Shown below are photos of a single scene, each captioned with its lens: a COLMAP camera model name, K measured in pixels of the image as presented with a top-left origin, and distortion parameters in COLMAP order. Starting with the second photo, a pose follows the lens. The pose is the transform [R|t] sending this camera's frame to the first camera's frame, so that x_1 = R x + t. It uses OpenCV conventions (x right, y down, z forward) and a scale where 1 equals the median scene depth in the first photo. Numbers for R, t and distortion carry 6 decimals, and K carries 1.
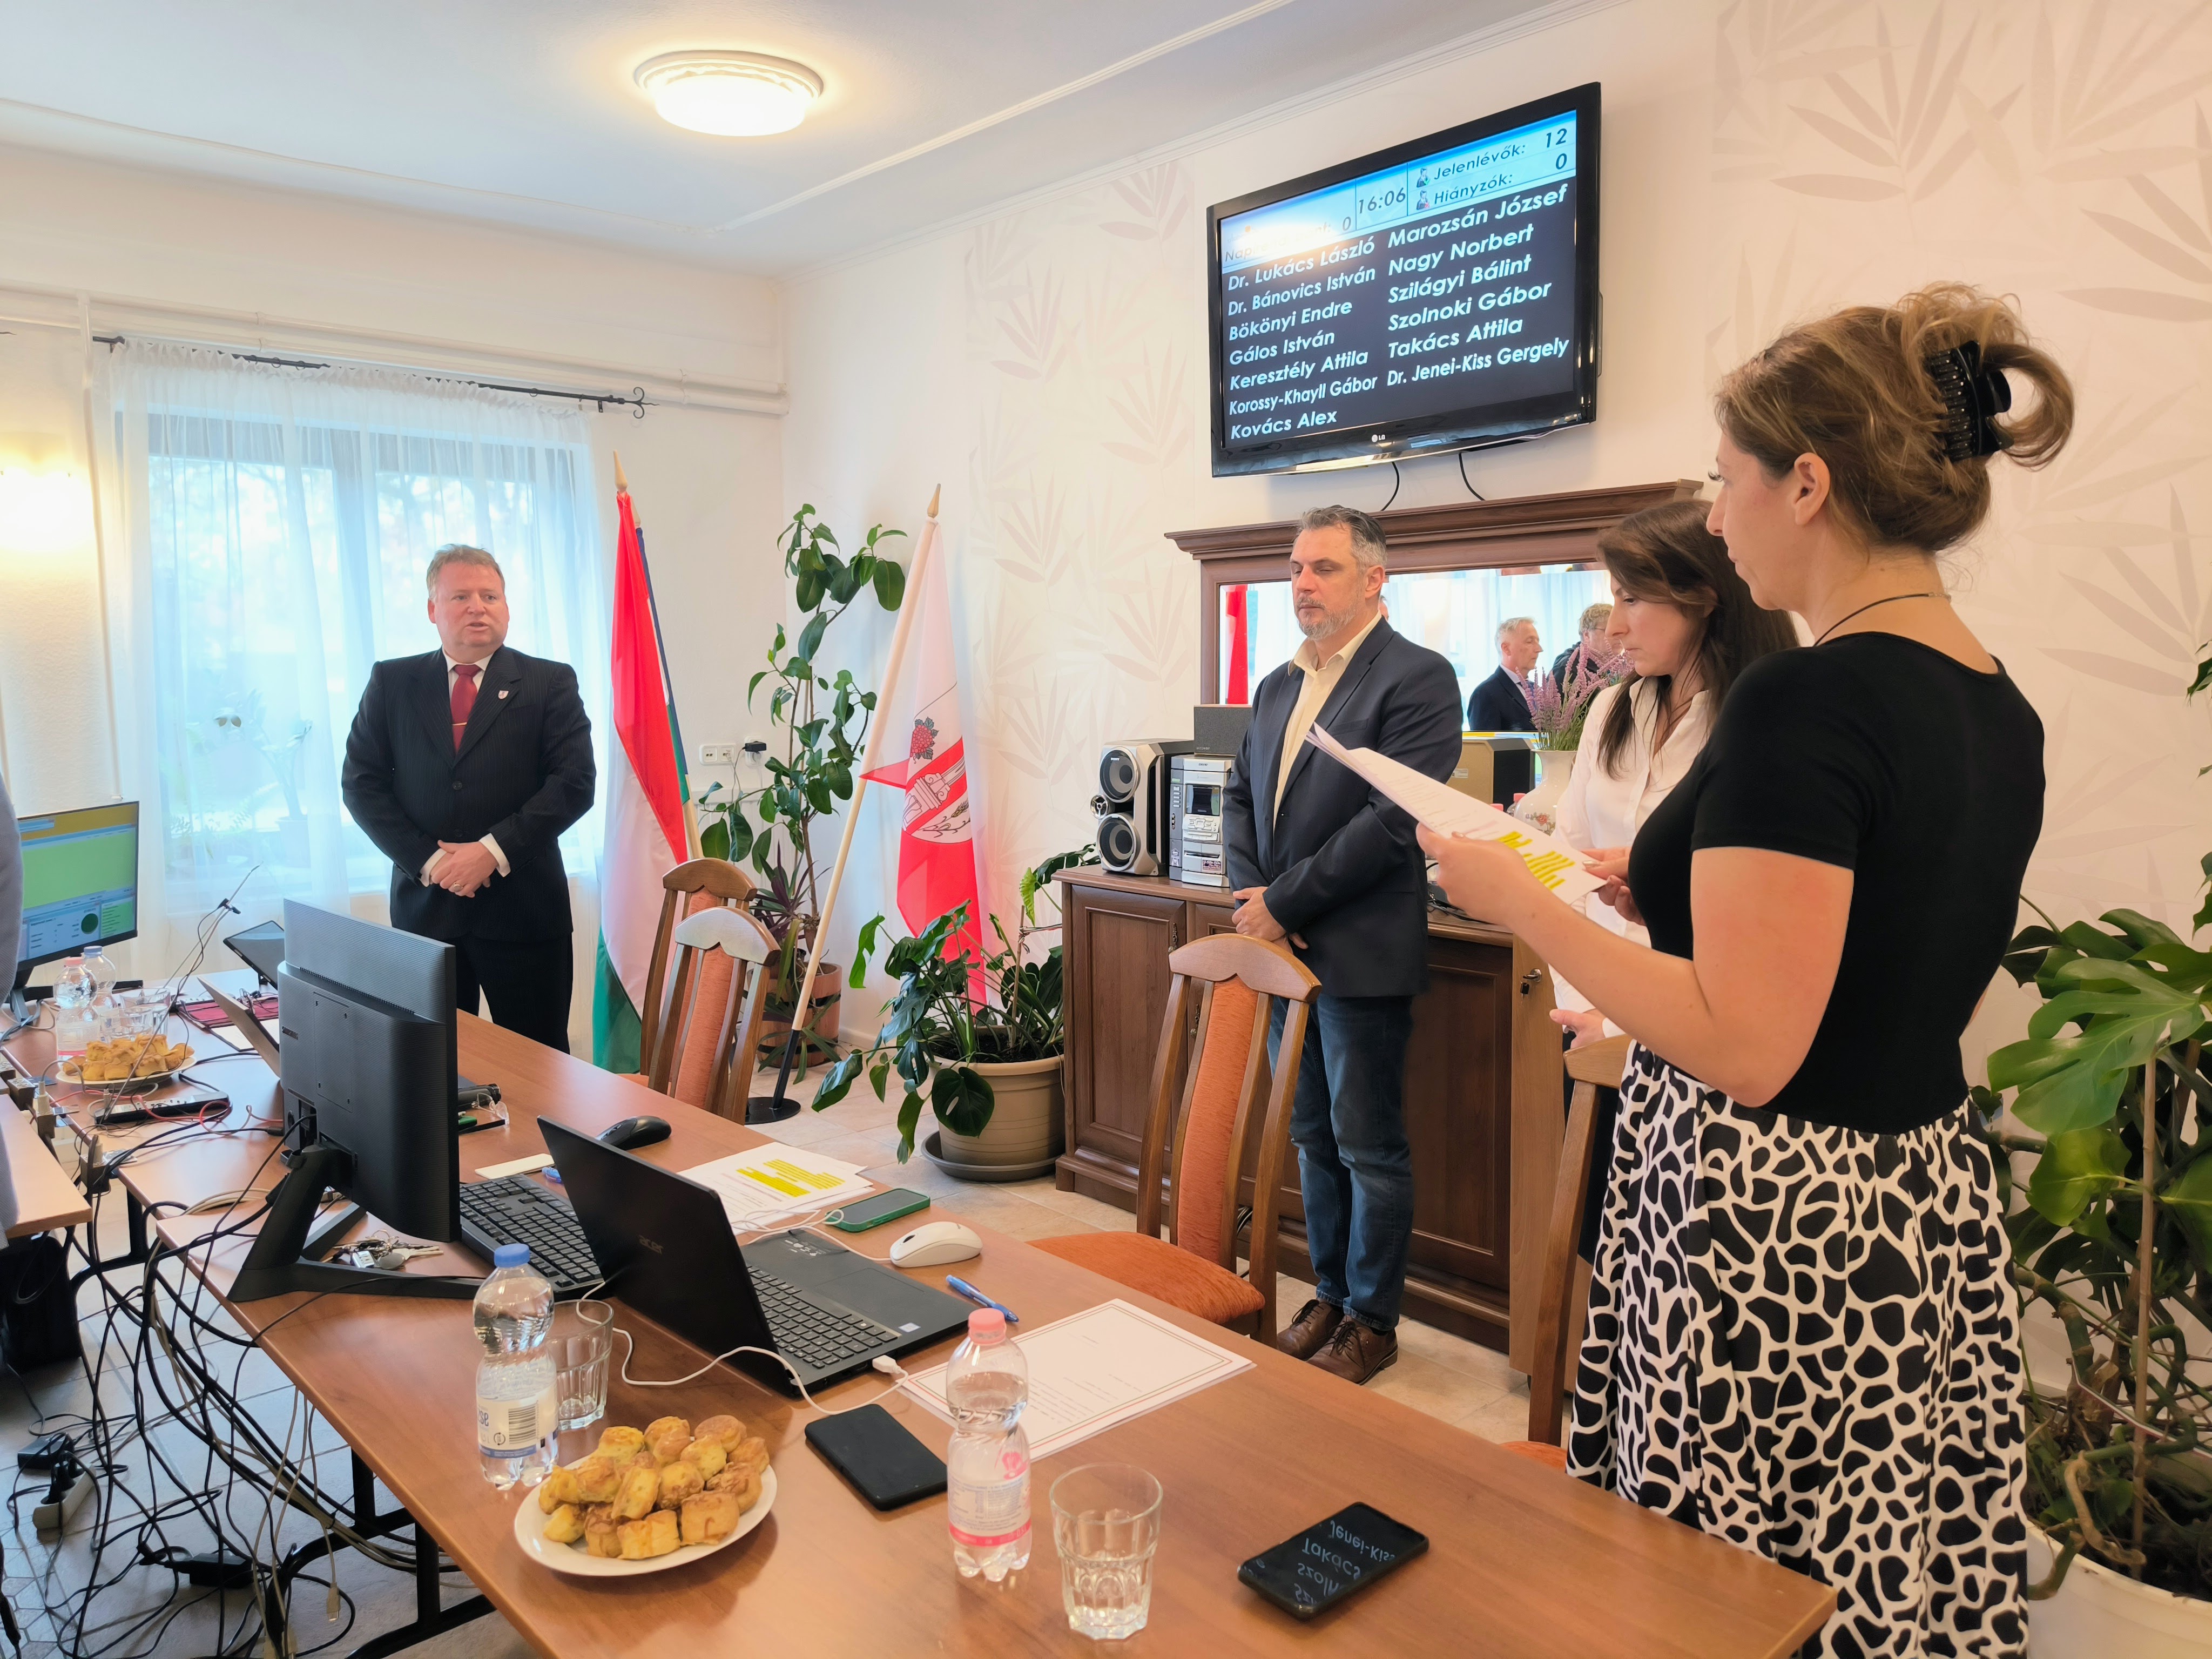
lens RADIAL K [[1556.4, 0, 1085.6], [0, 1556.4, 829.2], [0, 0, 1]] dist [0.054143, -0.042348]
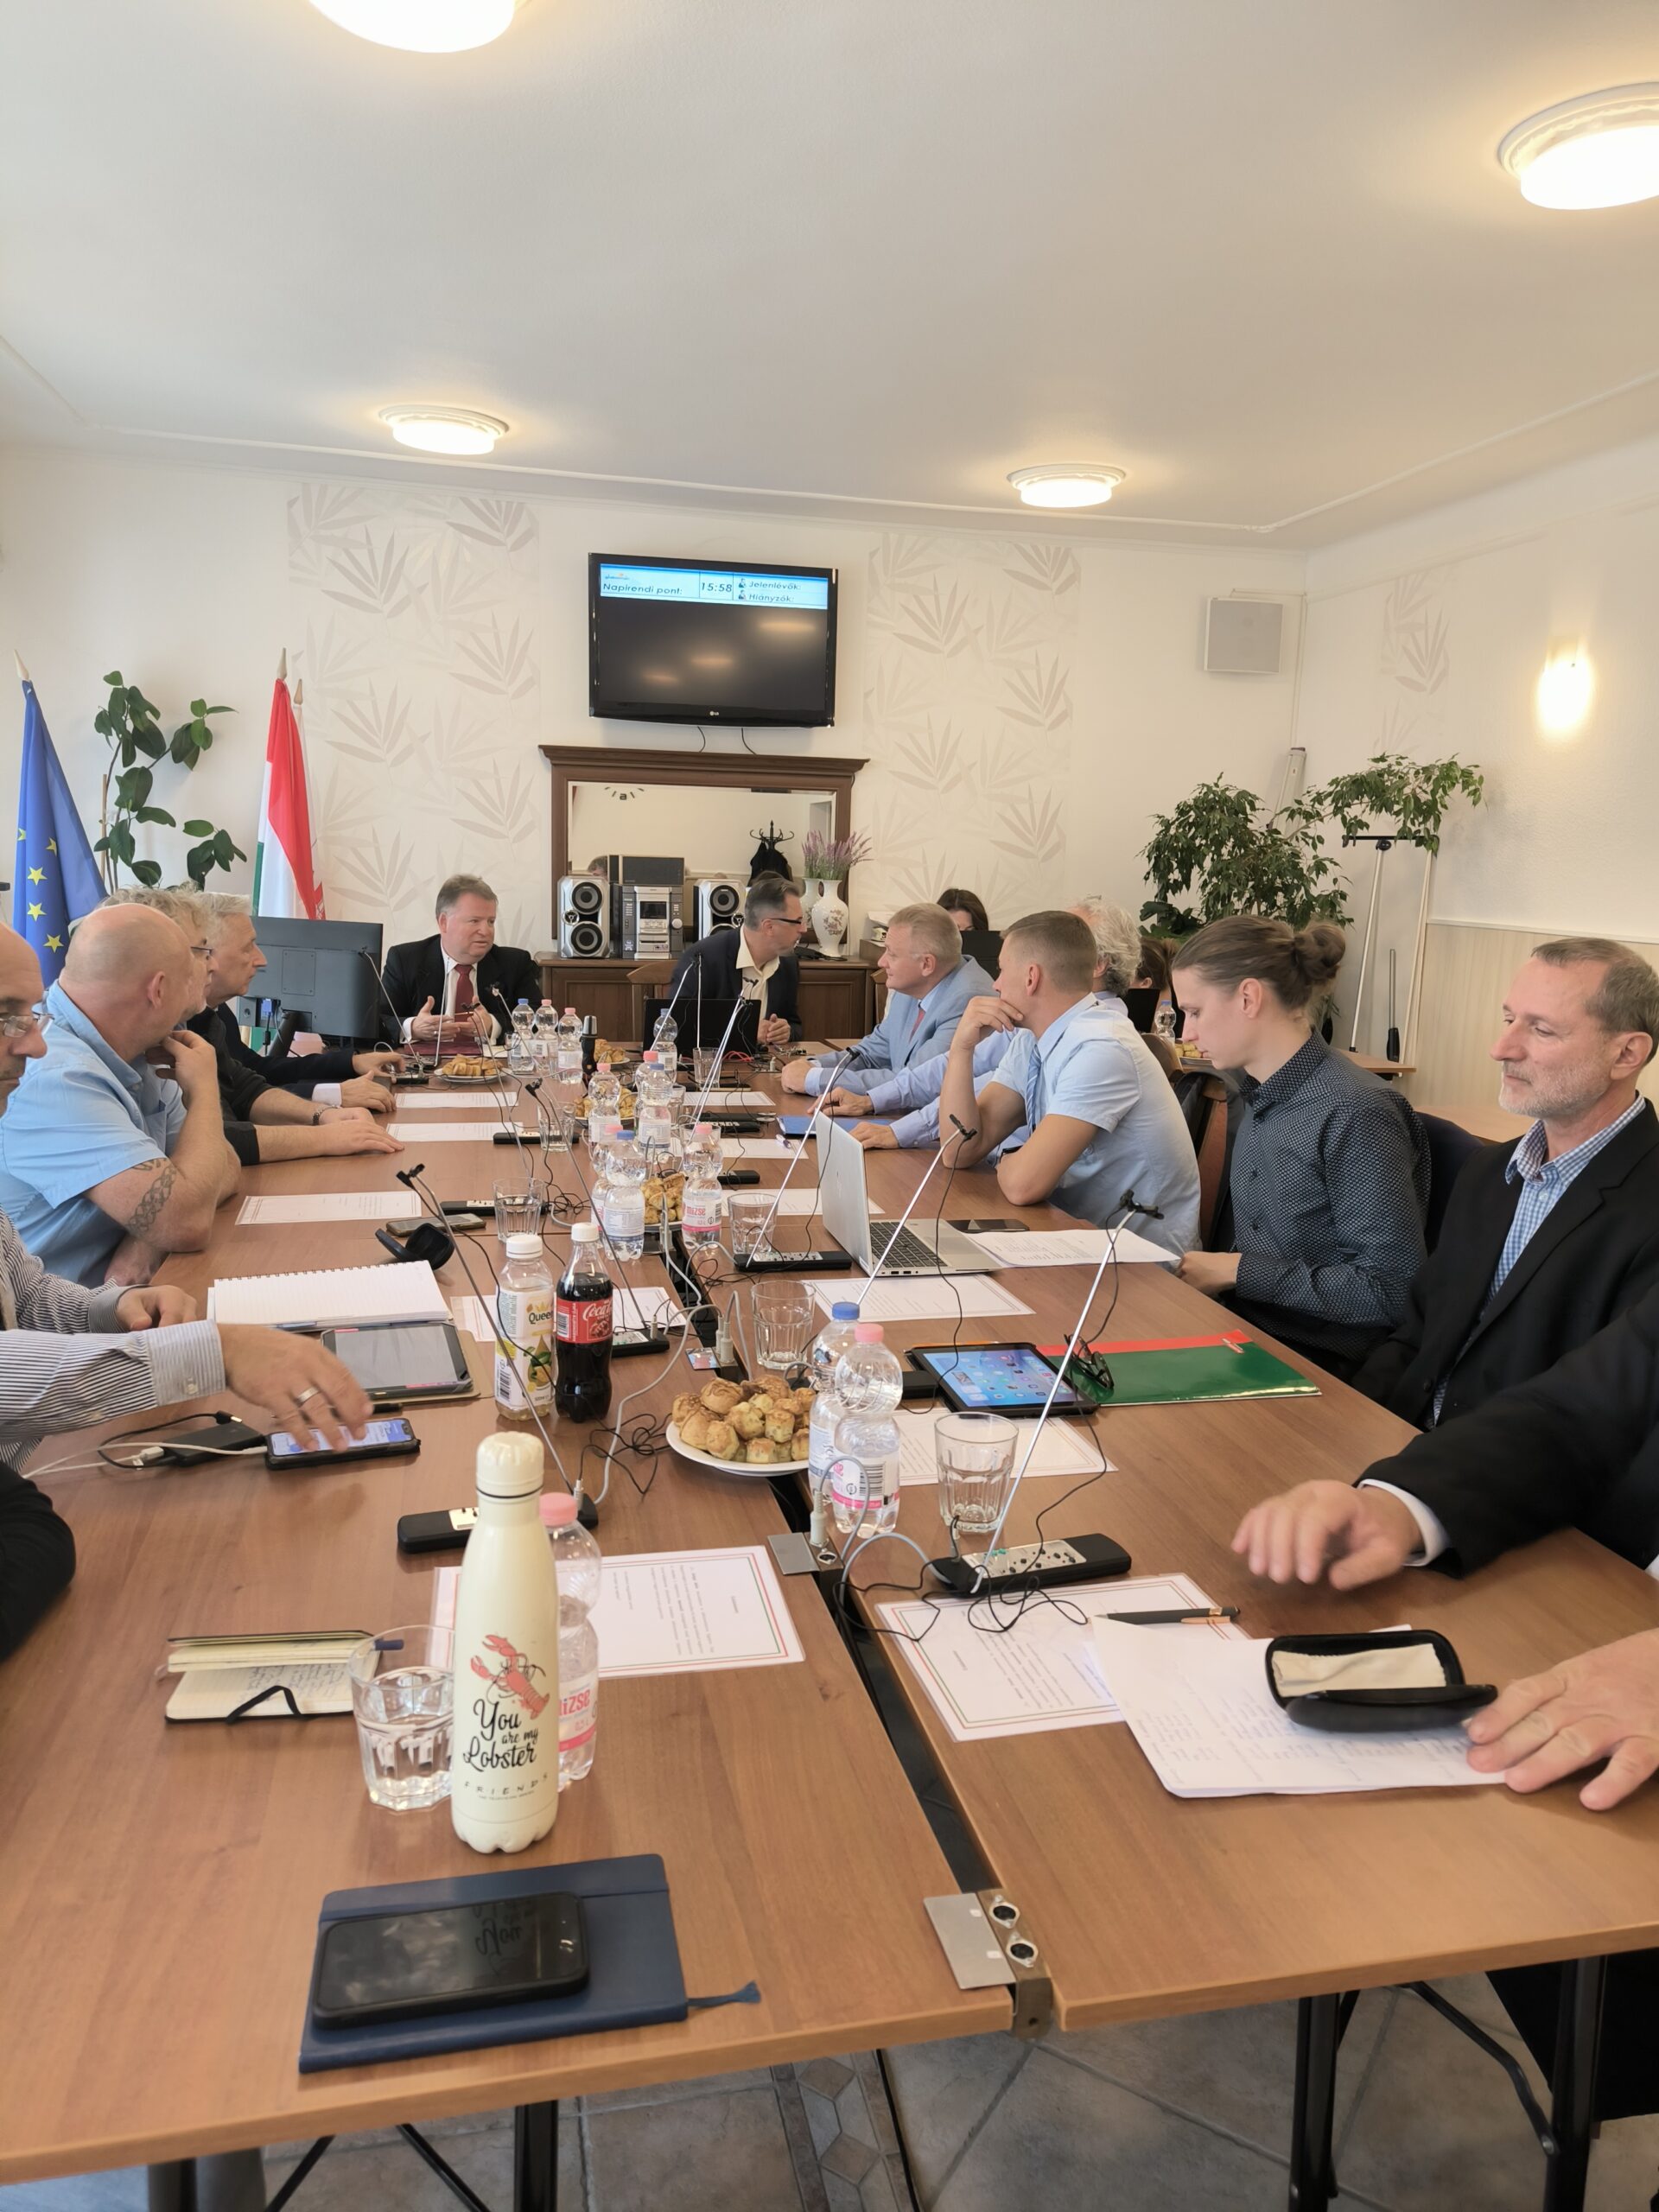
lens RADIAL K [[1556.4, 0, 825.5], [0, 1556.4, 1097.1], [0, 0, 1]] dist [0.054143, -0.042348]
pose [[0.483206, -0.117637, 0.867567, -1.340653], [0.057814, 0.993056, 0.102453, 0.020680], [-0.873596, 0.000651, 0.486652, -0.025806]]
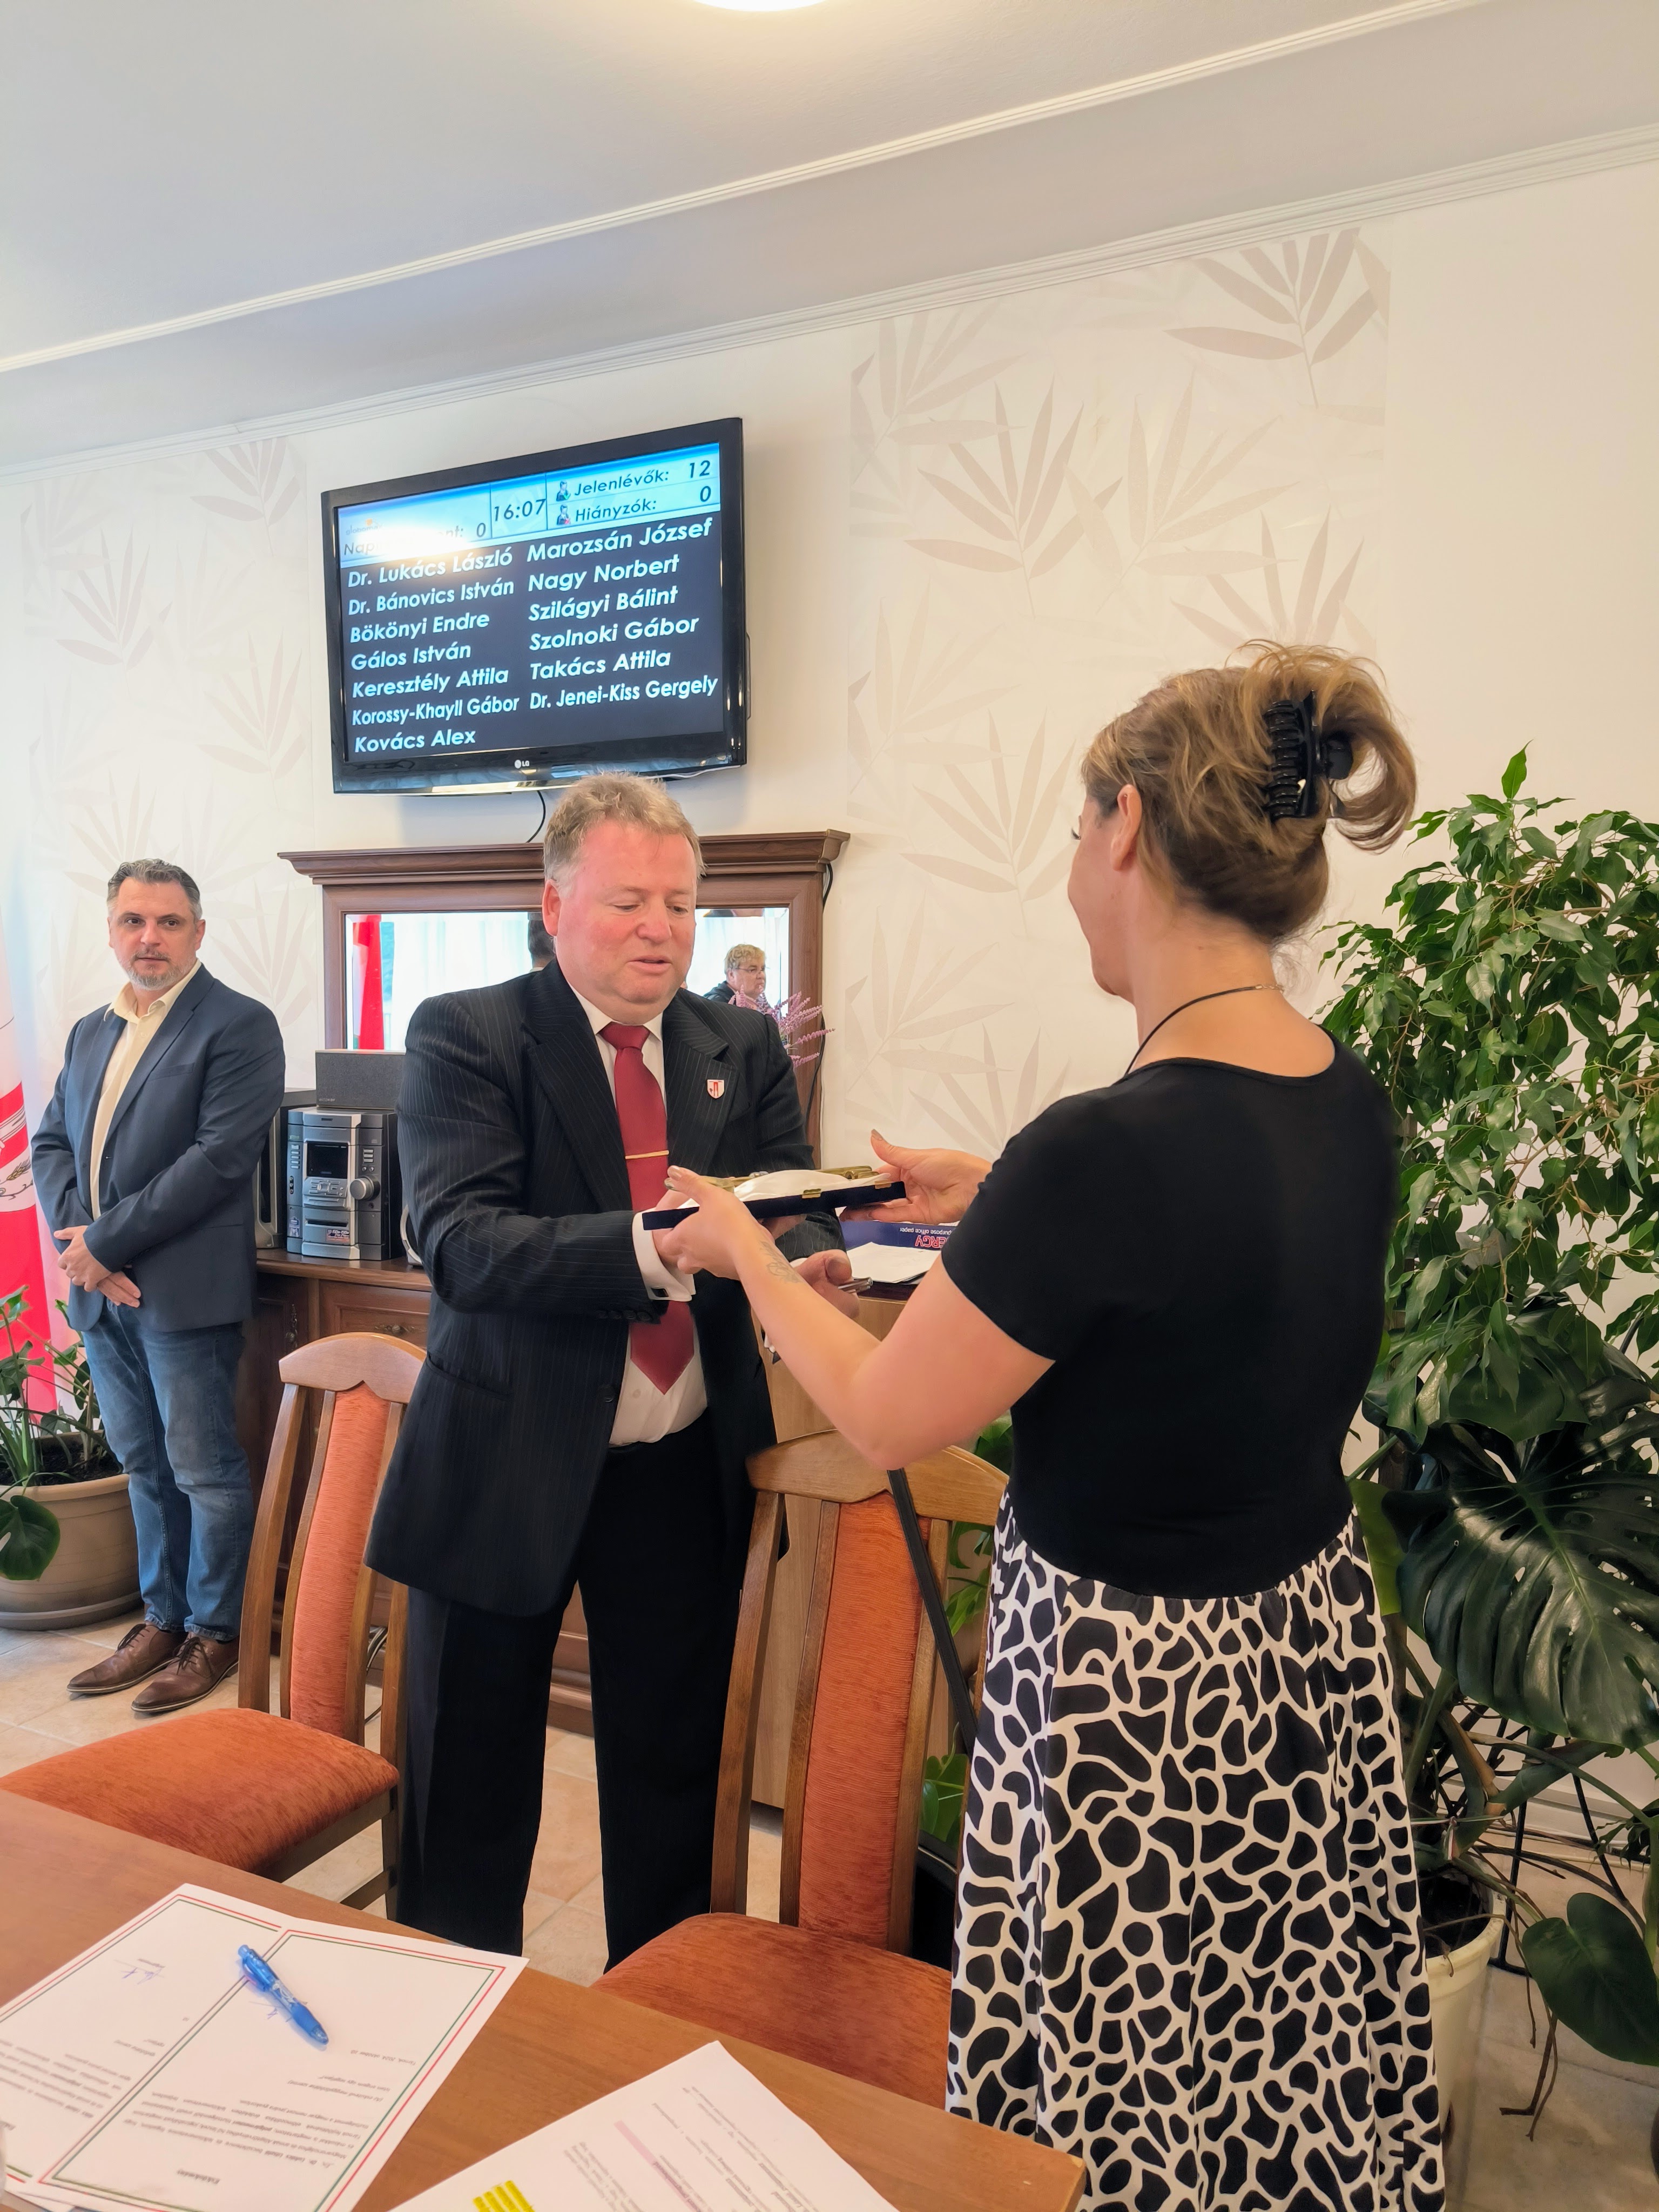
lens RADIAL K [[1556.4, 0, 840.6], [0, 1556.4, 1091.6], [0, 0, 1]] dist [0.054143, -0.042348]
pose [[0.927149, -0.007859, 0.374610, 0.013999], [0.023110, 0.999076, -0.036236, -0.018437], [-0.373979, 0.042253, 0.926474, 0.080109]]
